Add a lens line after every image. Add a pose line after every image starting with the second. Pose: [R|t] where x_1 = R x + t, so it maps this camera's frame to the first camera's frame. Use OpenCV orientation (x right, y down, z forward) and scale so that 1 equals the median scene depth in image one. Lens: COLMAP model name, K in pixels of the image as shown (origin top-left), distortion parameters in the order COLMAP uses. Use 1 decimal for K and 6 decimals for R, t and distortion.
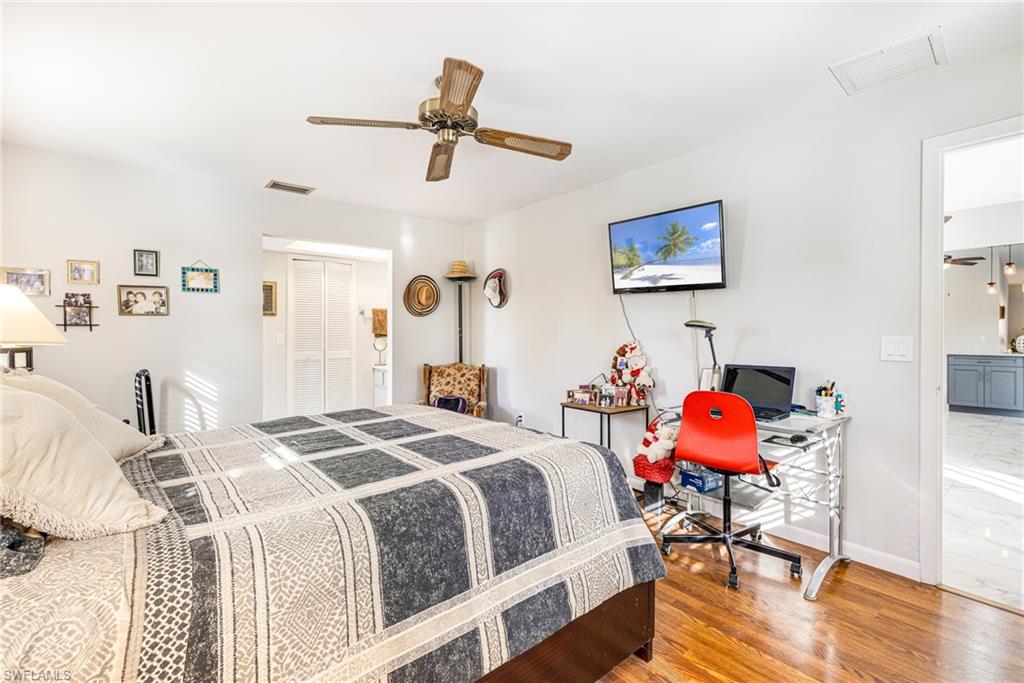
lens RADIAL K [[450.6, 0, 518.4], [0, 450.6, 337.0], [0, 0, 1]] dist [-0.001834, 0.001337]
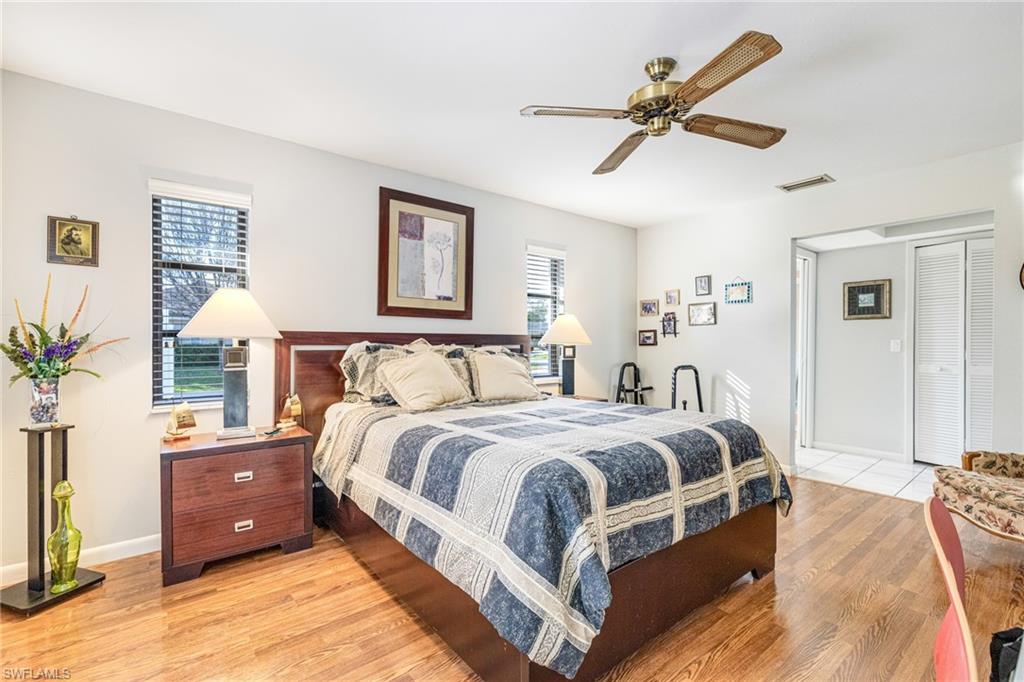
lens RADIAL K [[450.6, 0, 503.4], [0, 450.6, 342.3], [0, 0, 1]] dist [-0.001834, 0.001337]
pose [[-0.032451, 0.005287, -0.999459, 0.617785], [-0.010979, 0.999924, 0.005646, 0.000905], [0.999413, 0.011156, -0.032391, 0.561313]]
